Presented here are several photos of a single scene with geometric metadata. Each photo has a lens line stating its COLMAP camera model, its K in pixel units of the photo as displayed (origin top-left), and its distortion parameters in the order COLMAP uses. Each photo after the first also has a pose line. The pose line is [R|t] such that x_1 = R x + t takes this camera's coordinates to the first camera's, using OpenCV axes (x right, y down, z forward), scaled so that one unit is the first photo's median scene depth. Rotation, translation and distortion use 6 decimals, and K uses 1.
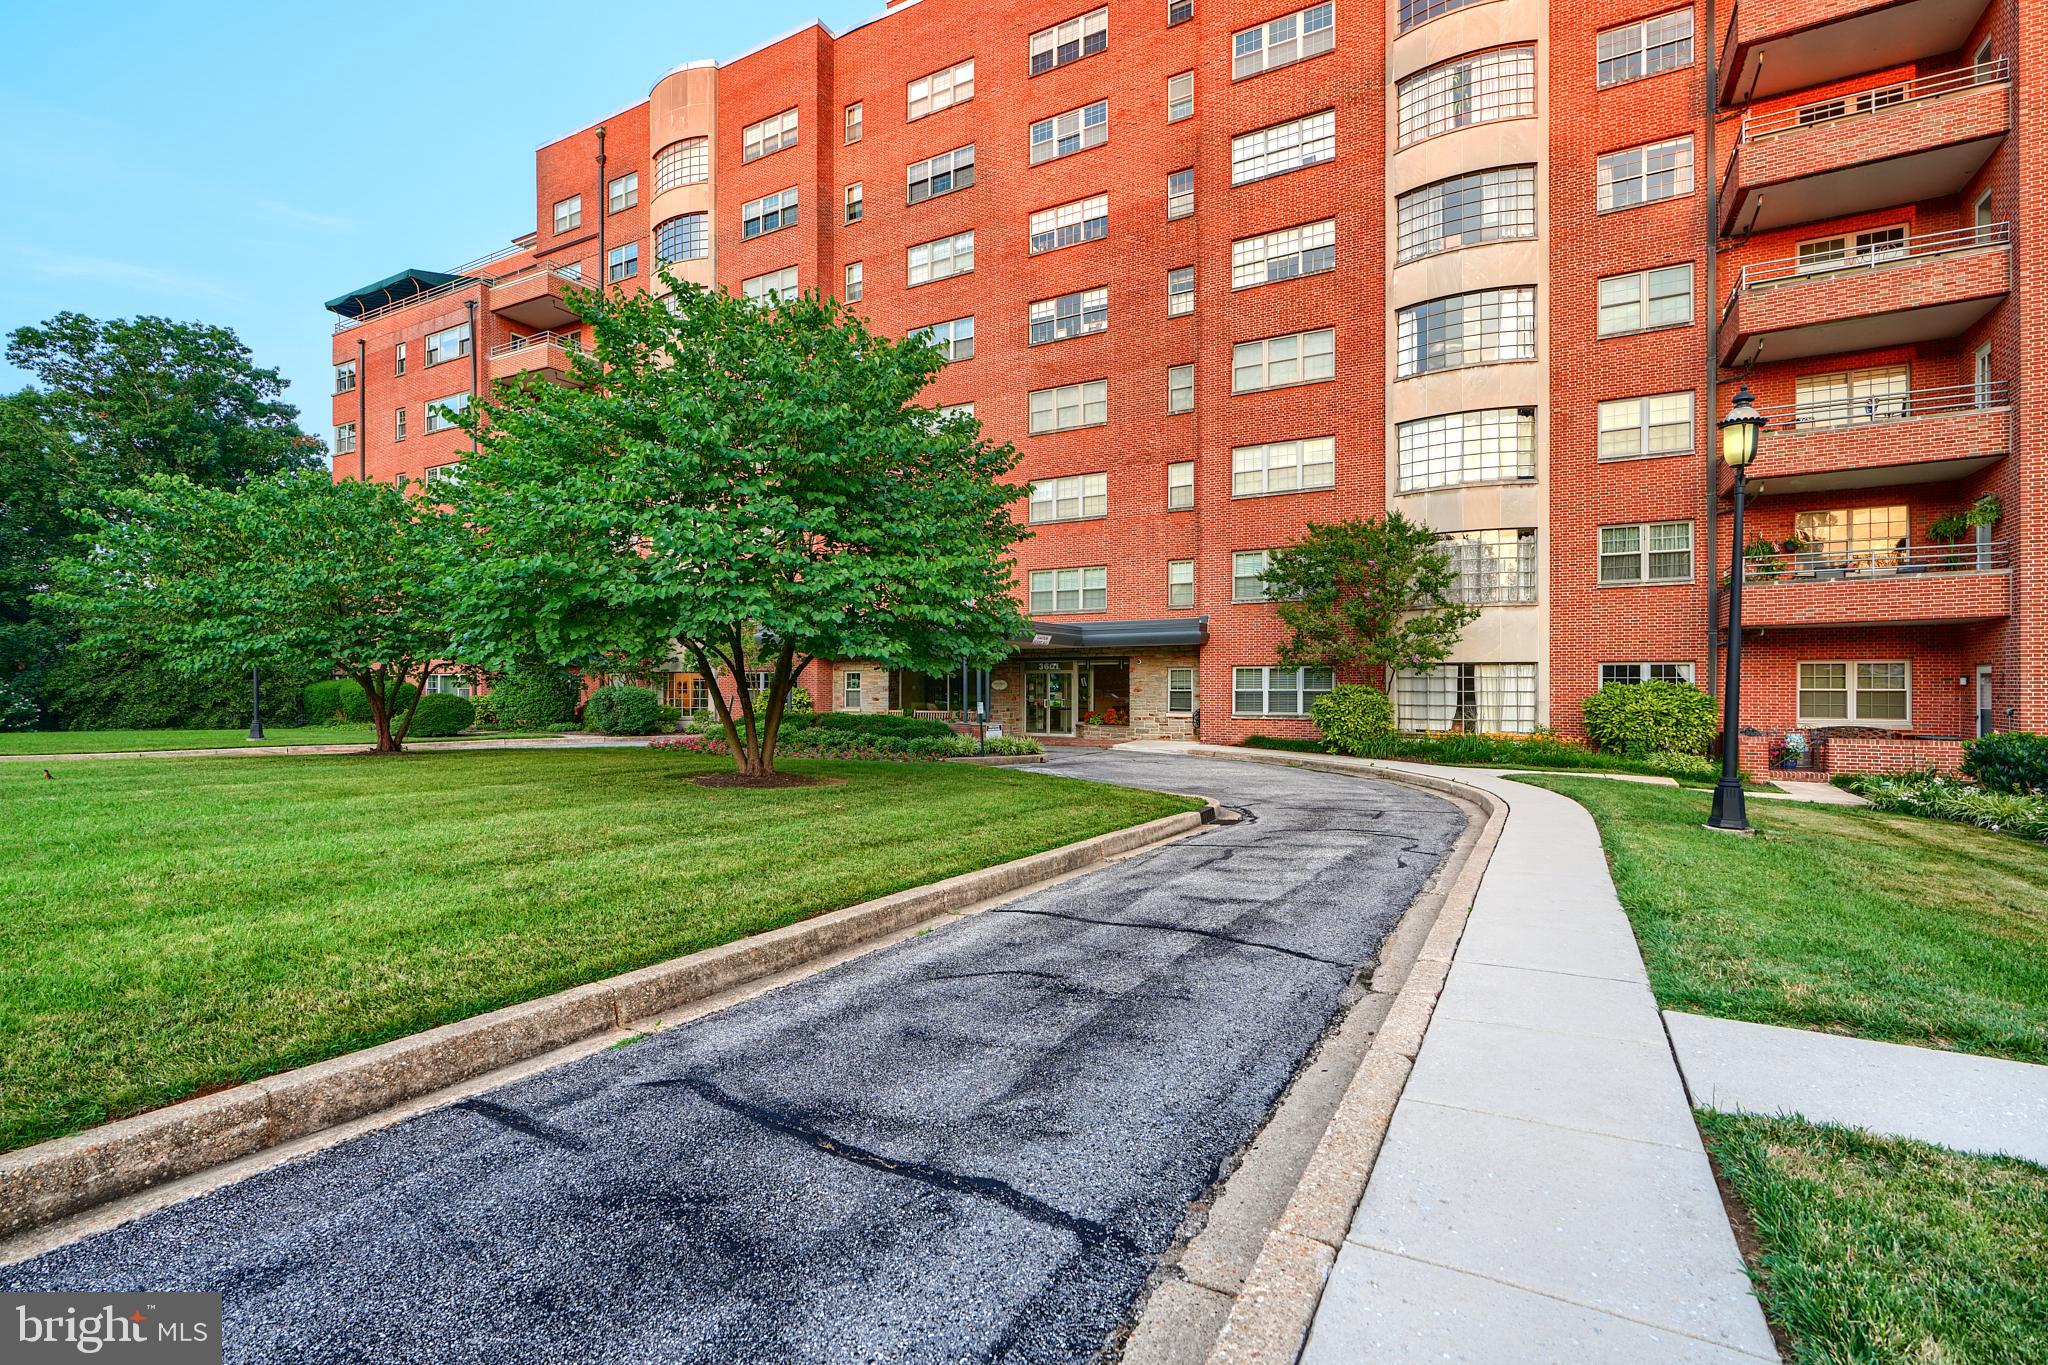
lens RADIAL K [[945.2, 0, 1027.6], [0, 945.2, 695.2], [0, 0, 1]] dist [0.001485, -0.000046]
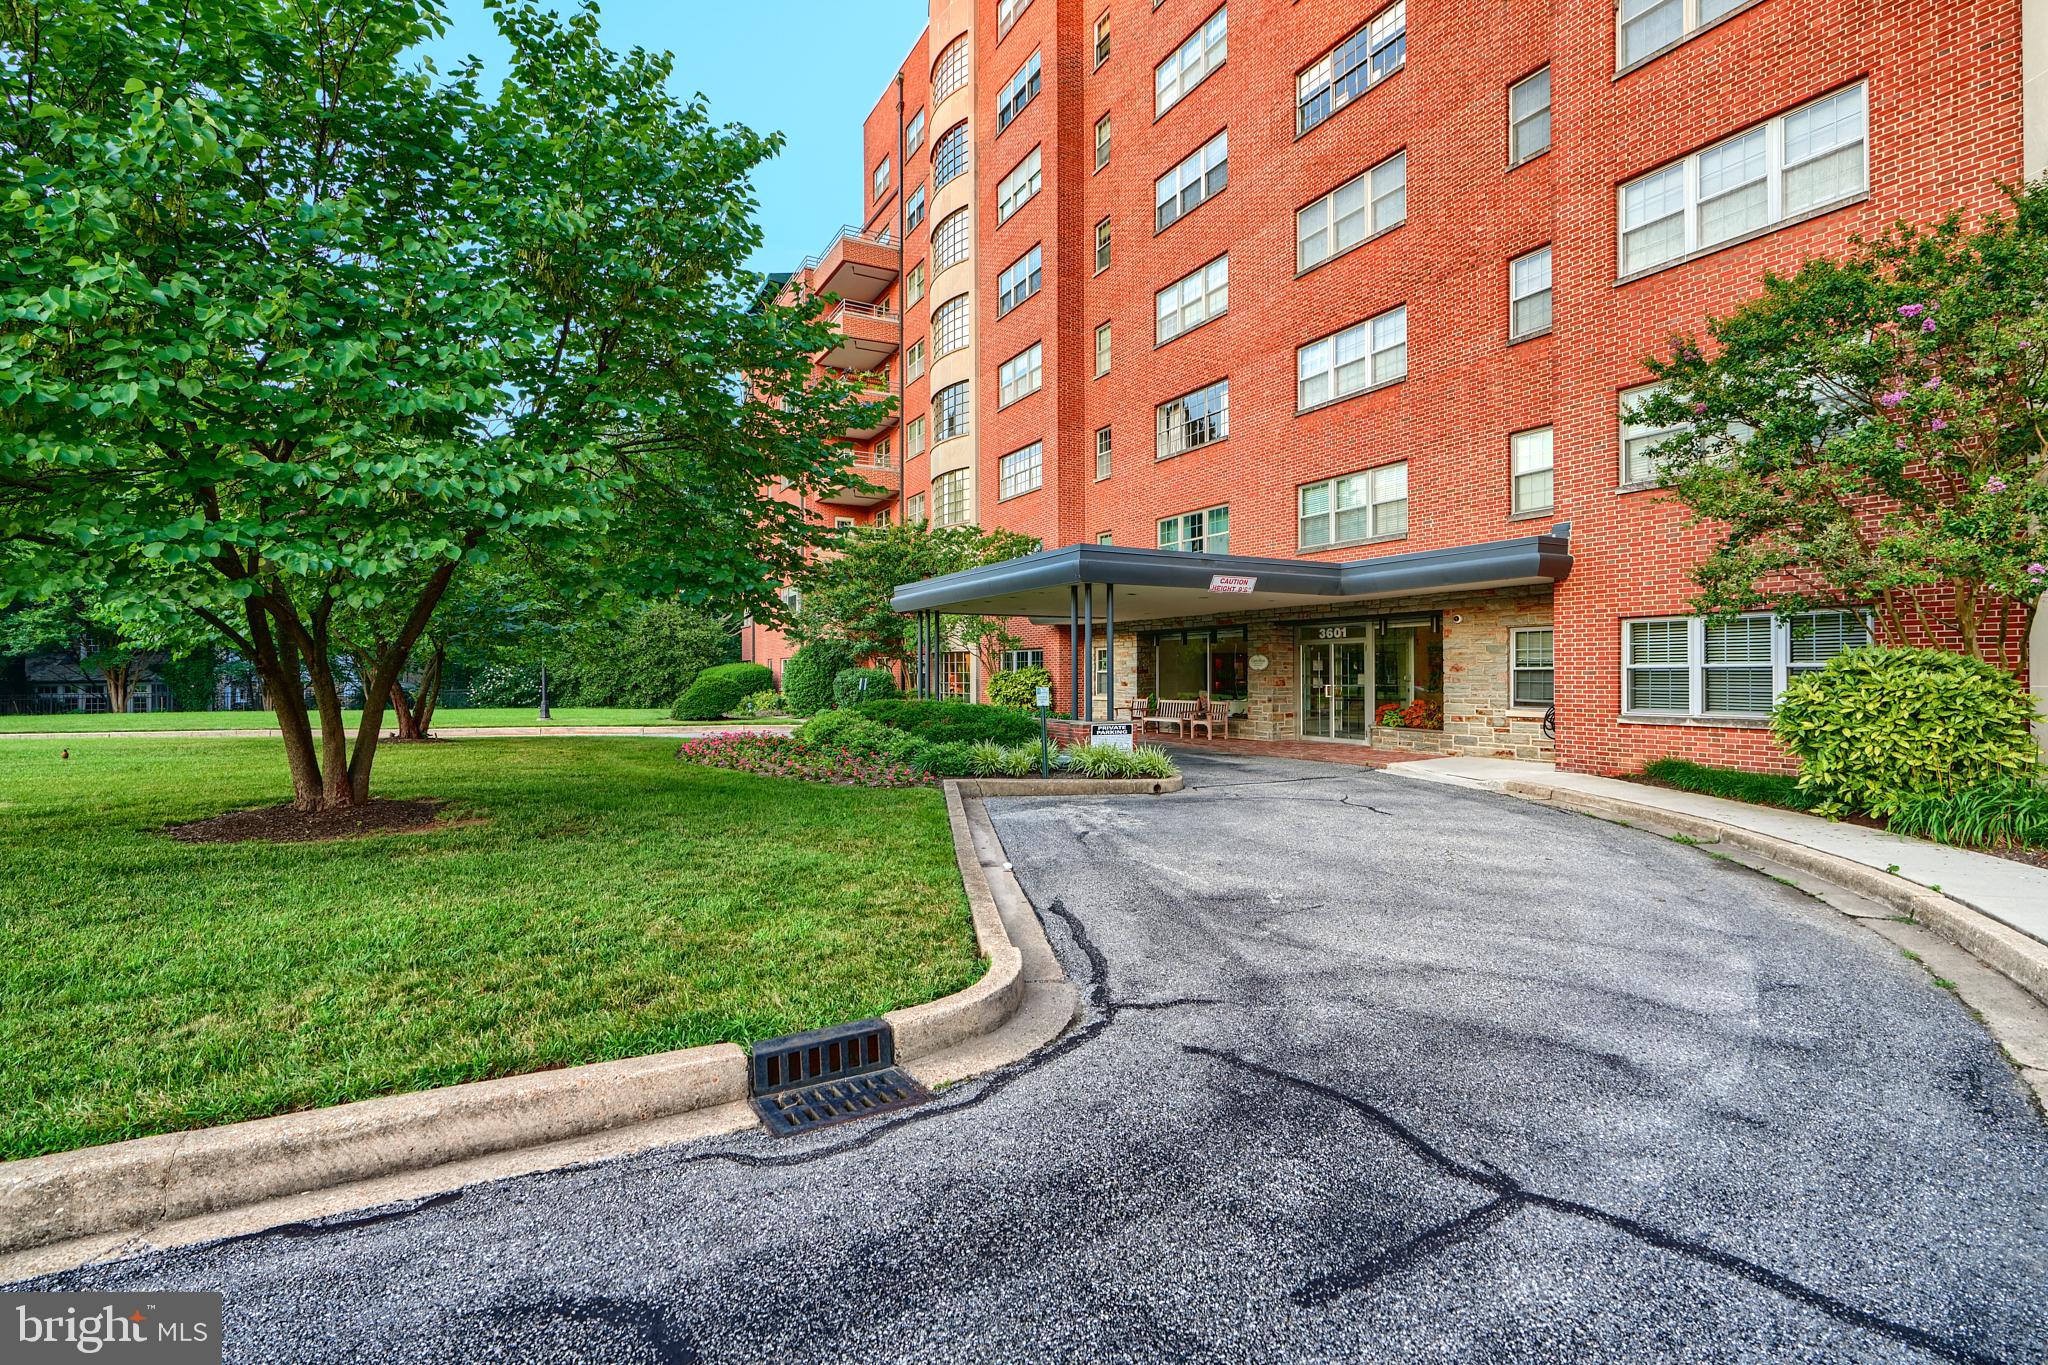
lens RADIAL K [[945.2, 0, 1016.6], [0, 945.2, 674.6], [0, 0, 1]] dist [0.001485, -0.000046]
pose [[0.839007, -0.002244, -0.544117, 0.204893], [-0.002272, 0.999968, -0.007627, 0.003368], [0.544116, 0.007635, 0.838975, 0.374889]]
